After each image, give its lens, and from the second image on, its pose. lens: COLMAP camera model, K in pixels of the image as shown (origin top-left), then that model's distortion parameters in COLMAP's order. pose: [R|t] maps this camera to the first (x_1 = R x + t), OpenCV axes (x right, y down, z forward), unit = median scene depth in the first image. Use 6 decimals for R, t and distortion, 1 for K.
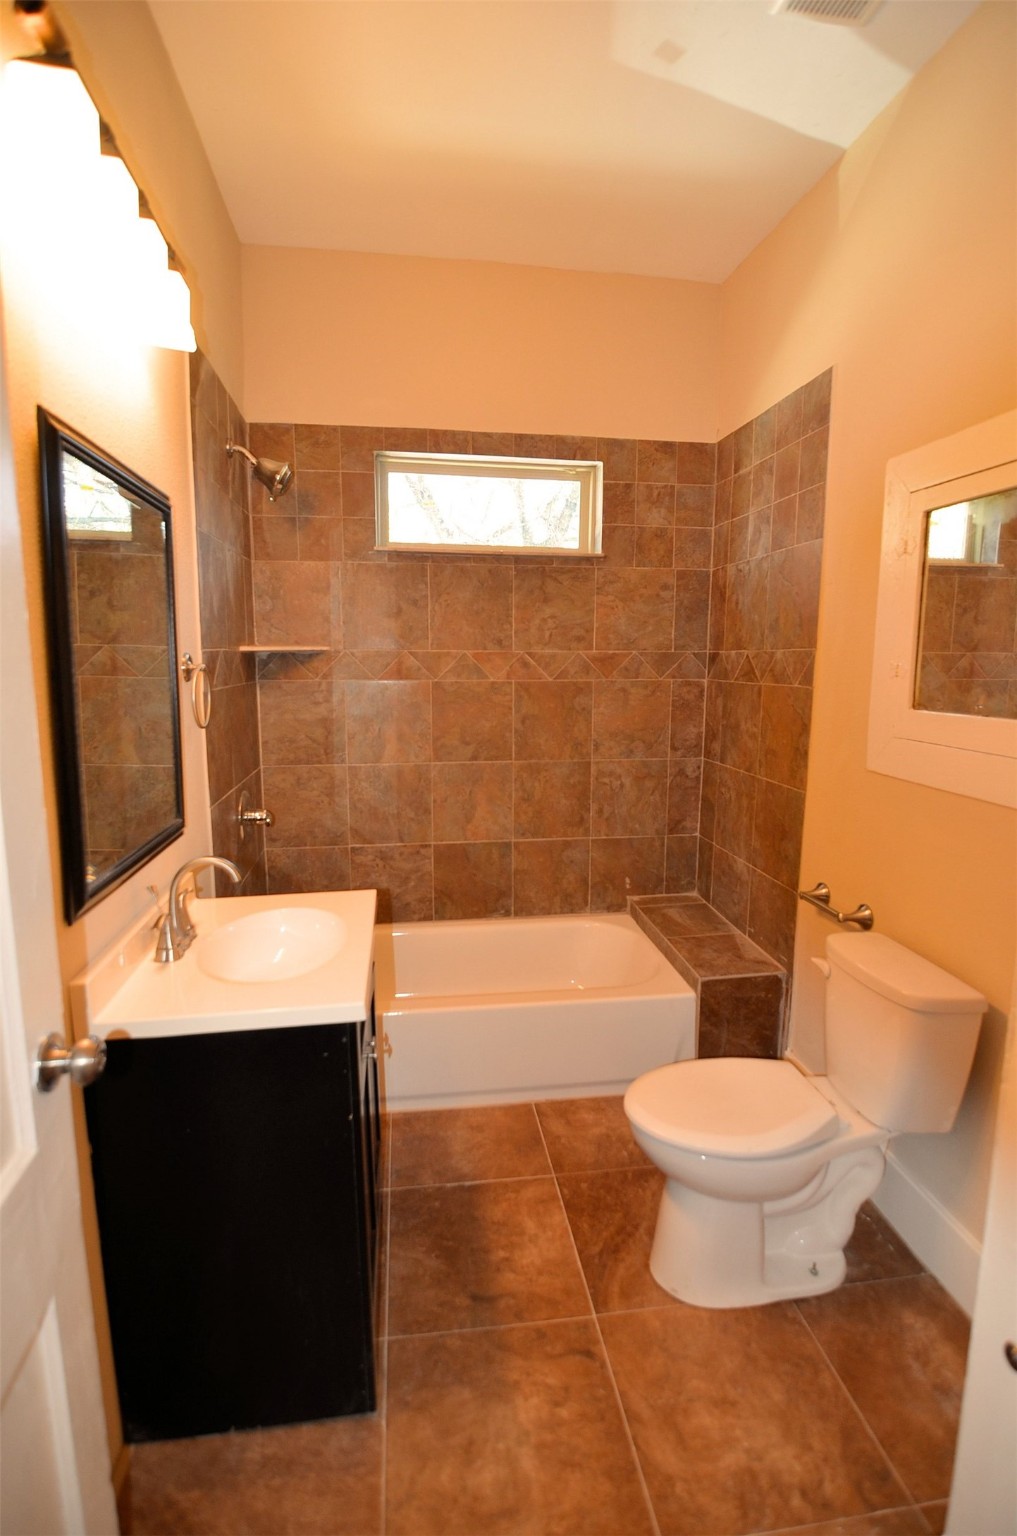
lens RADIAL K [[753.4, 0, 507.6], [0, 753.4, 768.1], [0, 0, 1]] dist [-0.008565, -0.007812]
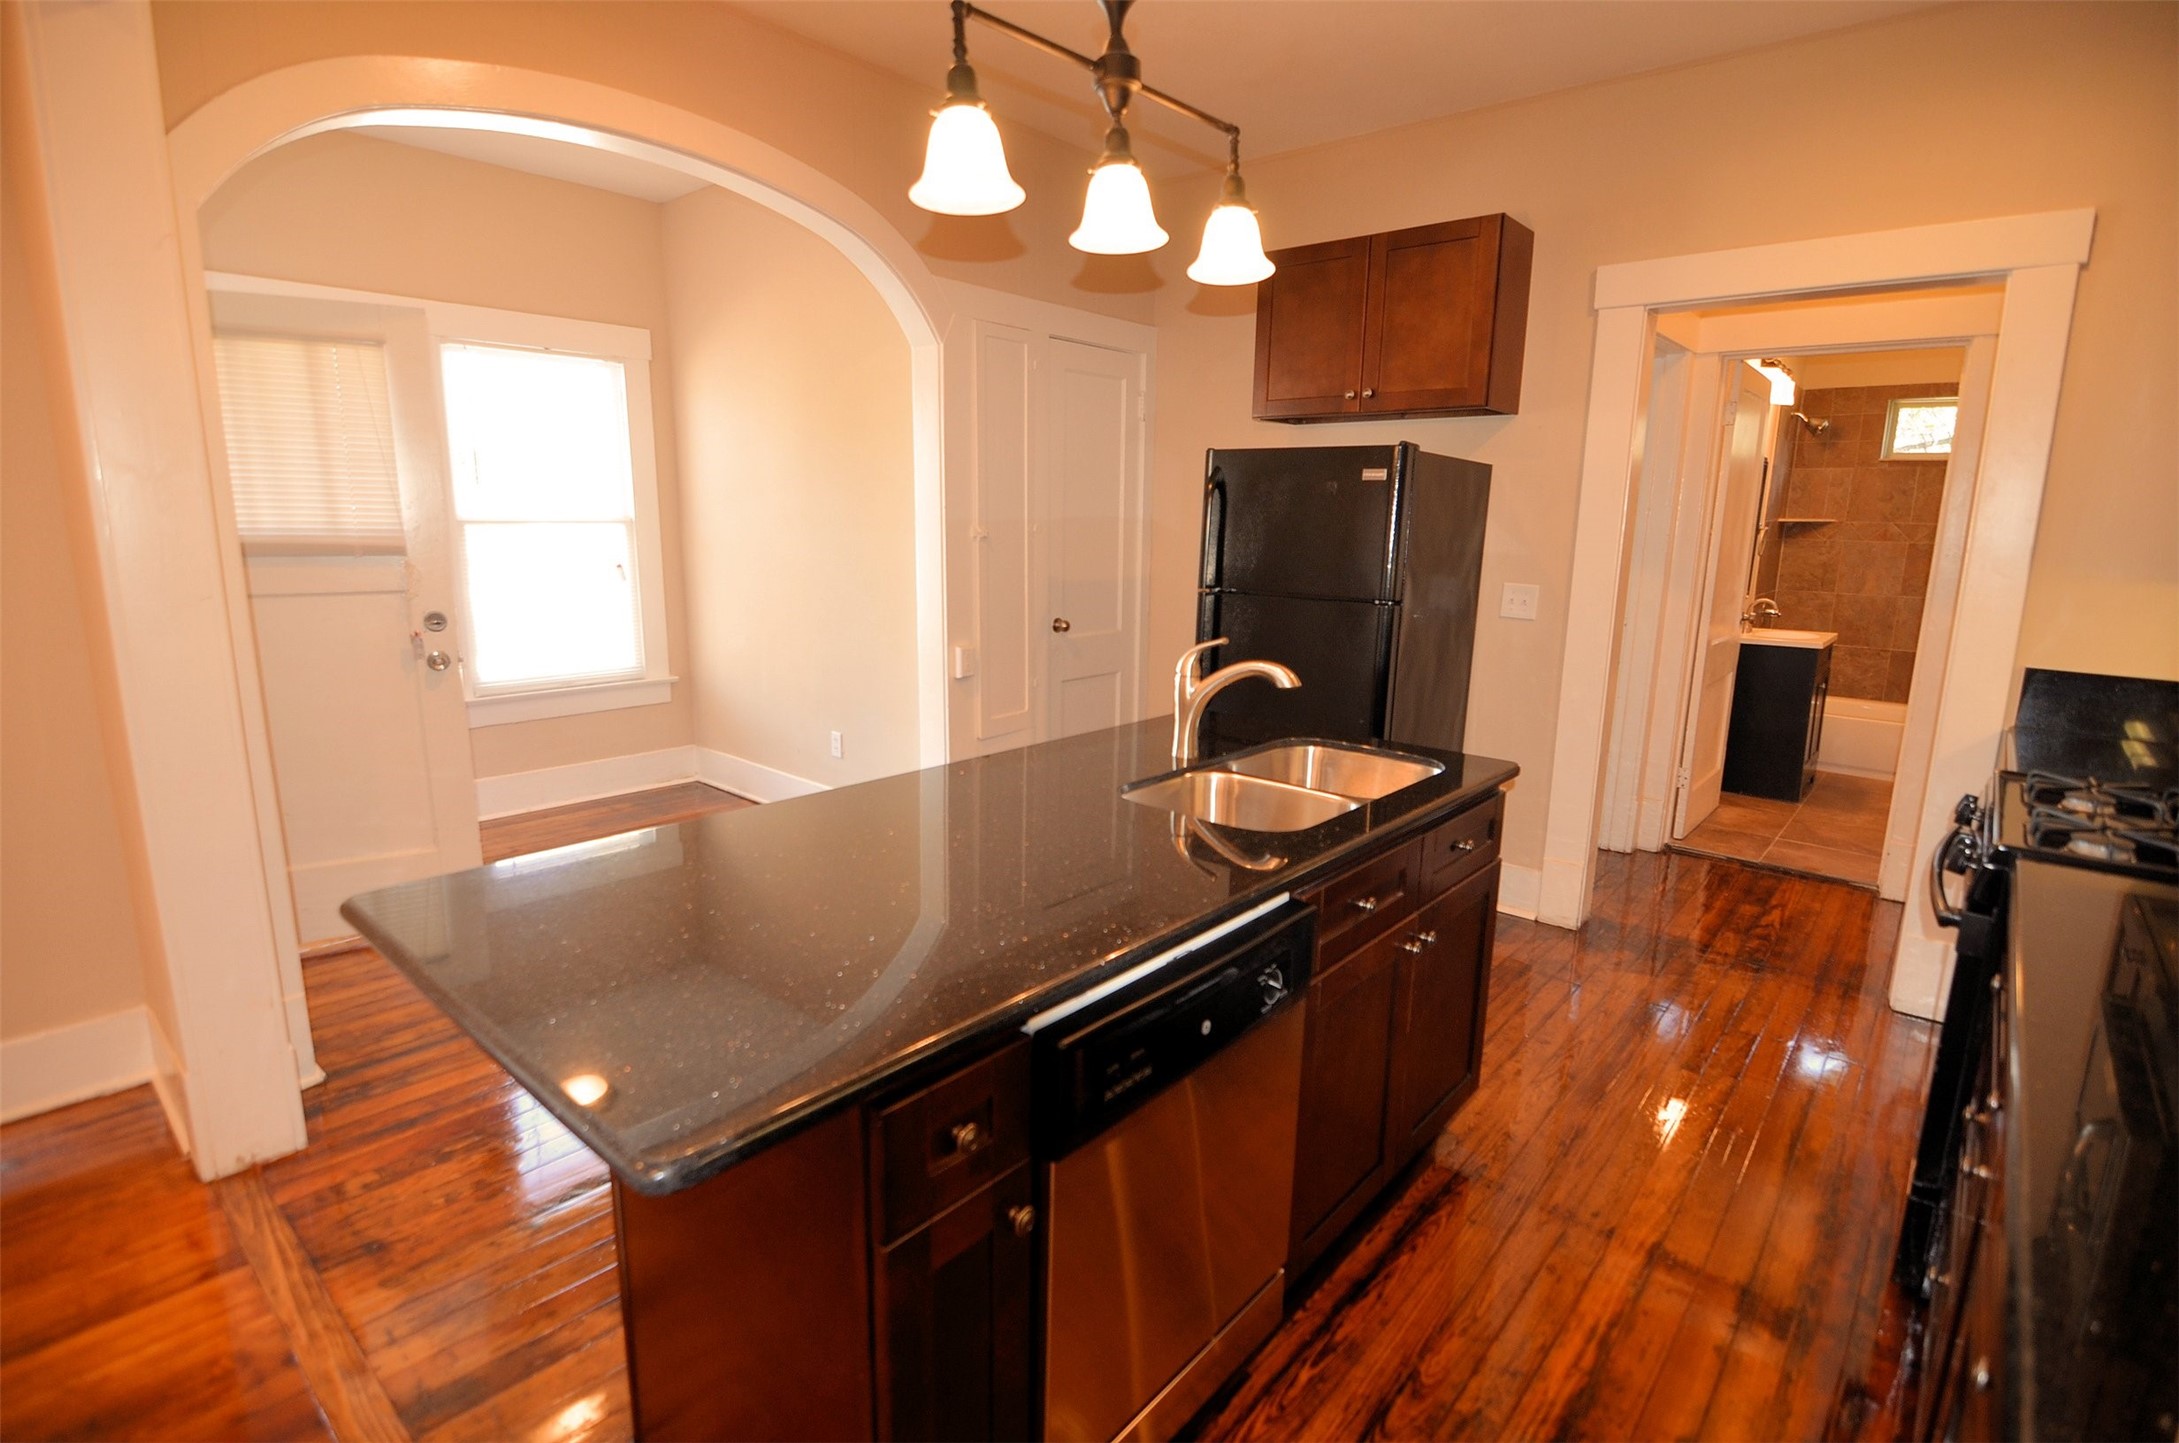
lens RADIAL K [[1050.6, 0, 1102.7], [0, 1050.6, 722.1], [0, 0, 1]] dist [-0.009986, -0.006878]
pose [[0.662489, 0.153728, -0.733127, 0.445915], [-0.125198, 0.987672, 0.093968, 0.265718], [0.738535, 0.029533, 0.673568, -1.728053]]
